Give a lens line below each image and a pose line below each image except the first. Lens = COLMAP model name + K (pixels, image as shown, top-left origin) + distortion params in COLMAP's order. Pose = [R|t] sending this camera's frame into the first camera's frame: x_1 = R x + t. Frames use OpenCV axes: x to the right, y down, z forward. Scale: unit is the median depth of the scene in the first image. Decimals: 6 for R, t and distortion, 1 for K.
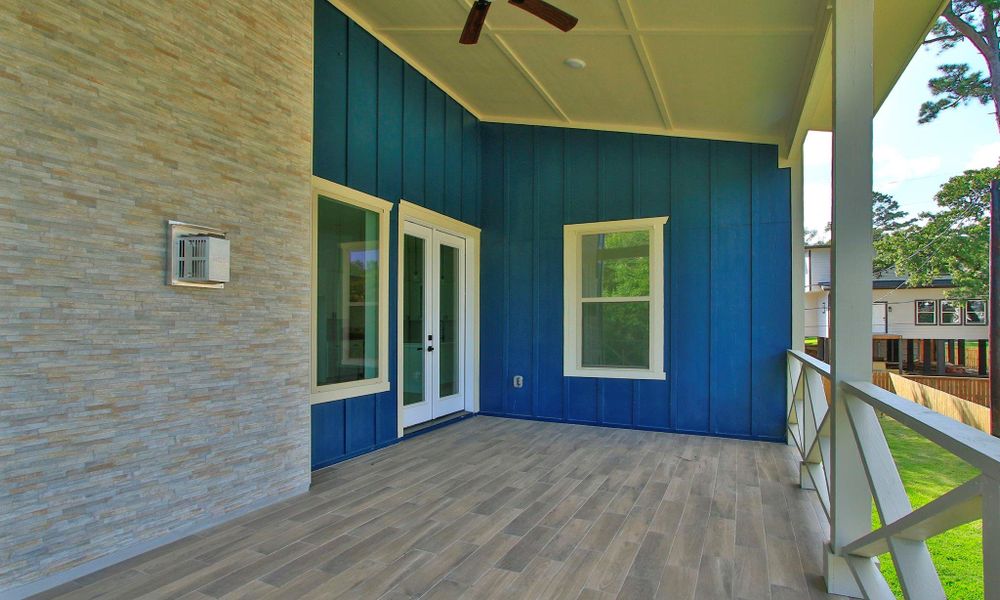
lens RADIAL K [[516.0, 0, 500.0], [0, 516.0, 300.0], [0, 0, 1]] dist [-0.003423, -0.000934]
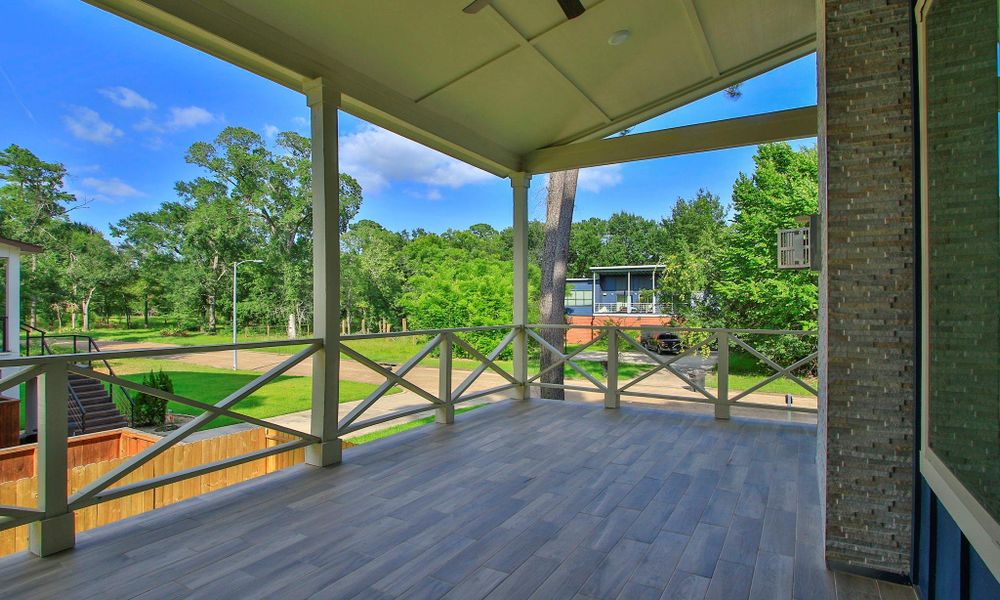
lens RADIAL K [[516.0, 0, 500.0], [0, 516.0, 300.0], [0, 0, 1]] dist [-0.003423, -0.000934]
pose [[-0.994963, -0.011501, 0.099584, -0.035536], [-0.017298, 0.998193, -0.057551, 0.093269], [-0.098742, -0.058984, -0.993363, 1.933212]]
